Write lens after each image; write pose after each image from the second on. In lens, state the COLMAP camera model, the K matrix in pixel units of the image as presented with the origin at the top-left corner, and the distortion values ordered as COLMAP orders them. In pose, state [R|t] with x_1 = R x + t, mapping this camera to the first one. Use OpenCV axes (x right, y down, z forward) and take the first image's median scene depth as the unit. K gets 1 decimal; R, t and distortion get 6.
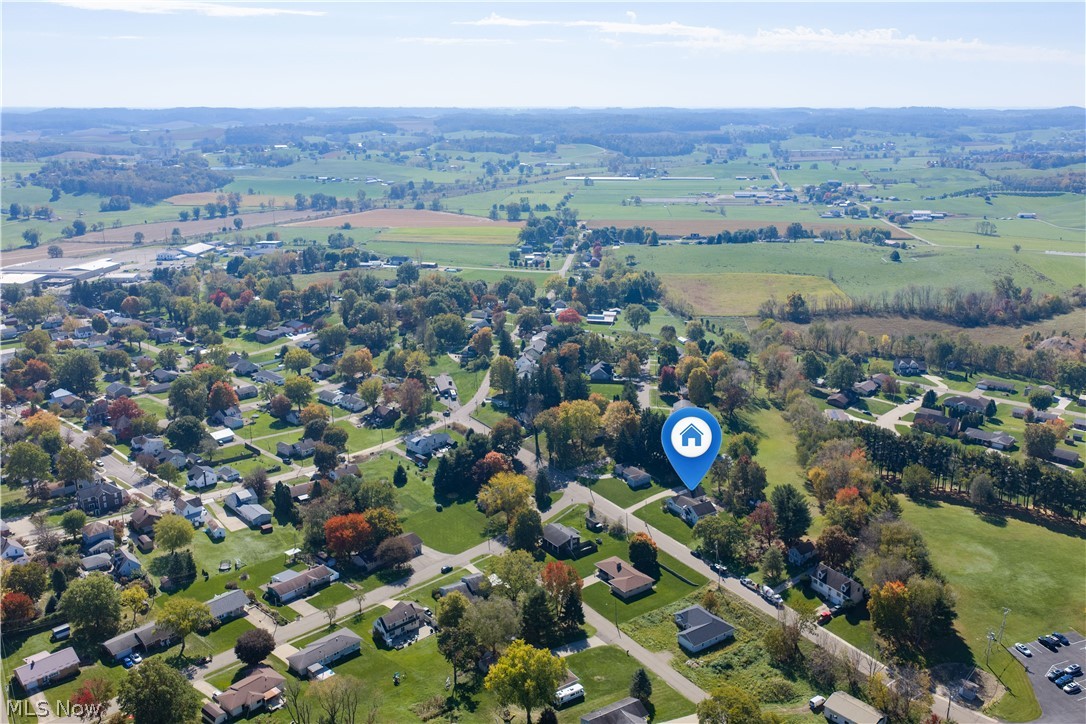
lens RADIAL K [[902.2, 0, 543.0], [0, 902.2, 362.0], [0, 0, 1]] dist [0.010871, -0.016852]
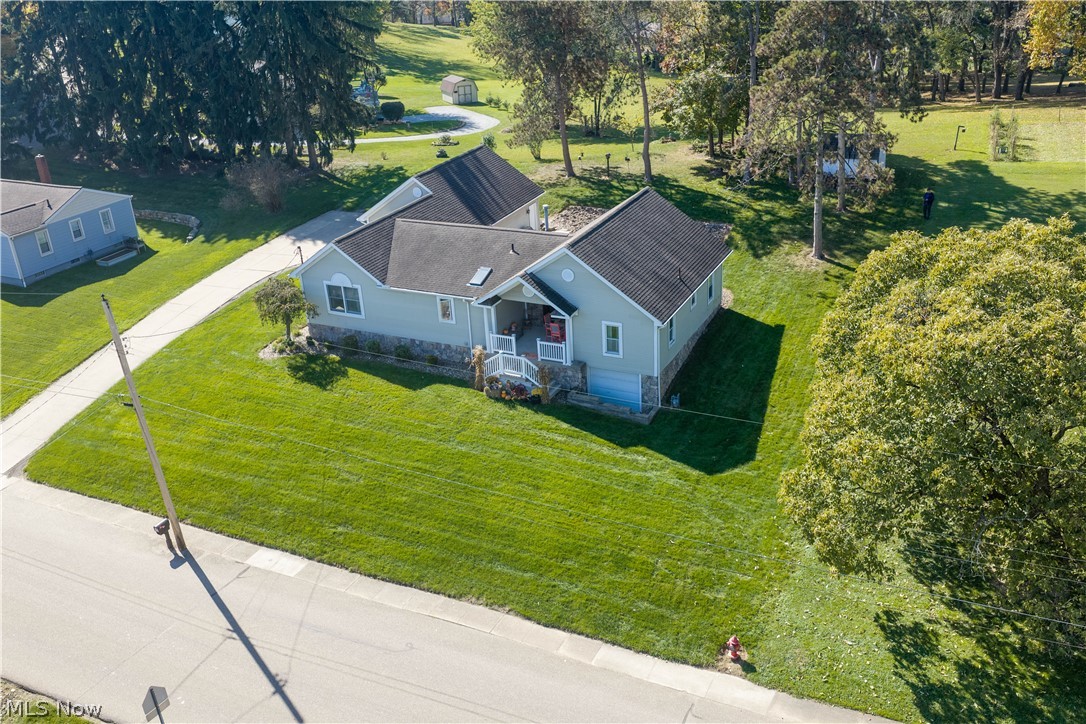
lens RADIAL K [[974.3, 0, 543.0], [0, 974.3, 362.0], [0, 0, 1]] dist [0.000245, -0.006897]
pose [[0.853304, -0.256391, 0.454021, 0.093351], [0.194166, 0.964374, 0.179671, 0.133069], [-0.483912, -0.065159, 0.872687, 0.789638]]
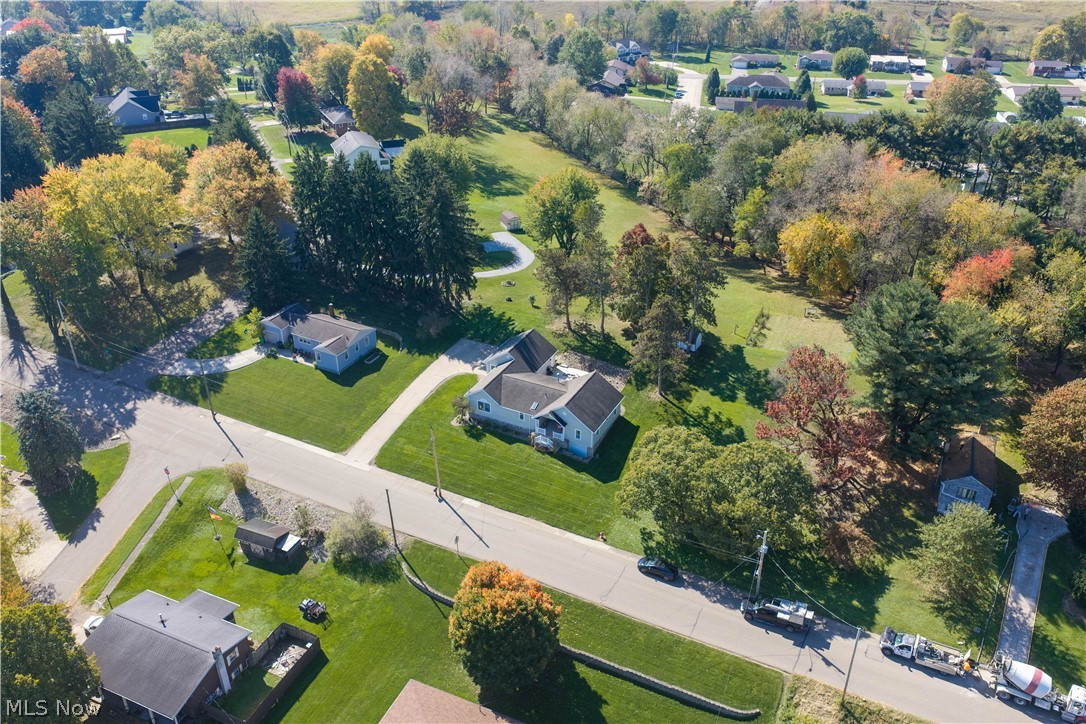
lens RADIAL K [[902.2, 0, 543.0], [0, 902.2, 362.0], [0, 0, 1]] dist [0.010871, -0.016852]
pose [[0.865386, -0.249685, 0.434469, 0.017384], [0.137999, 0.952244, 0.272375, 0.048219], [-0.481729, -0.175753, 0.858515, 0.637190]]
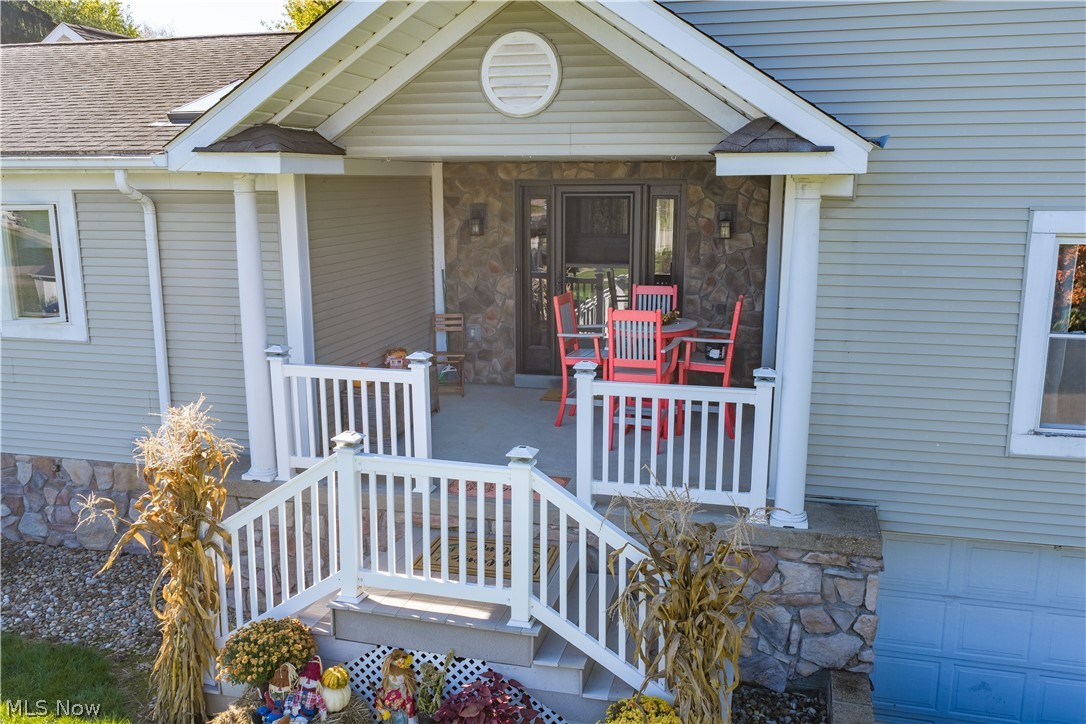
lens RADIAL K [[902.2, 0, 543.0], [0, 902.2, 362.0], [0, 0, 1]] dist [0.010871, -0.016852]
pose [[0.729575, -0.136112, 0.670219, 0.130502], [0.193103, 0.981117, -0.010953, 0.149475], [-0.656073, 0.137412, 0.742083, 0.870970]]
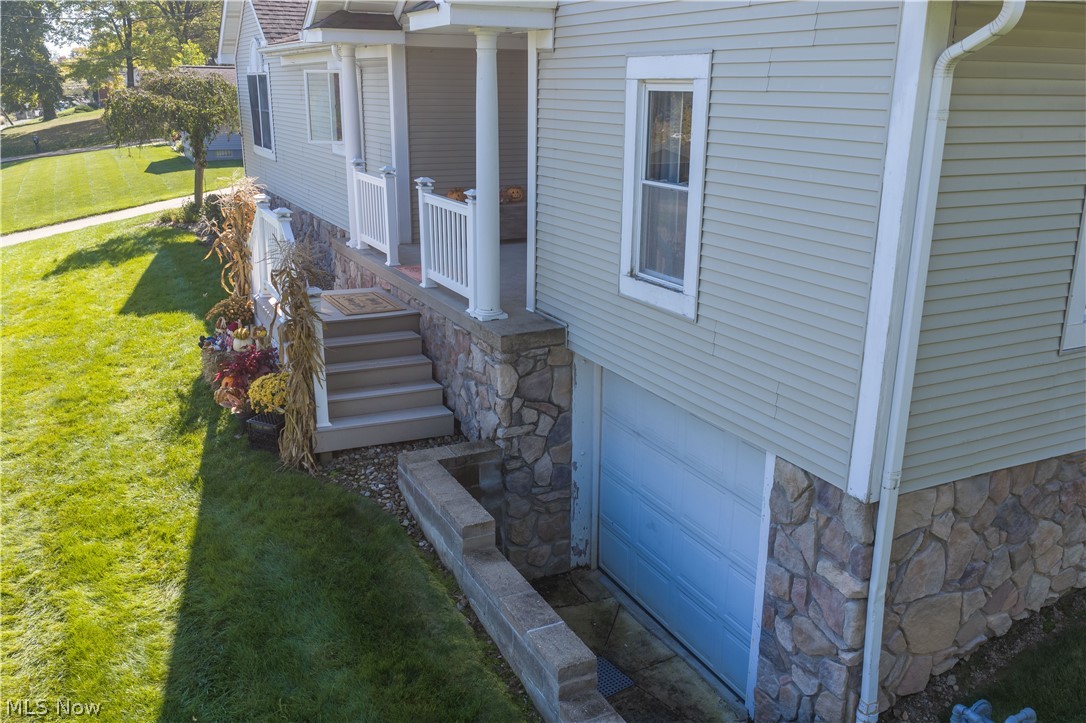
lens RADIAL K [[915.9, 0, 543.0], [0, 915.9, 361.5], [0, 0, 1]] dist [0.009078, -0.012477]
pose [[0.994689, 0.031206, -0.098085, 0.146484], [-0.030095, 0.999465, 0.012793, 0.153402], [0.098432, -0.009773, 0.995096, 0.860747]]
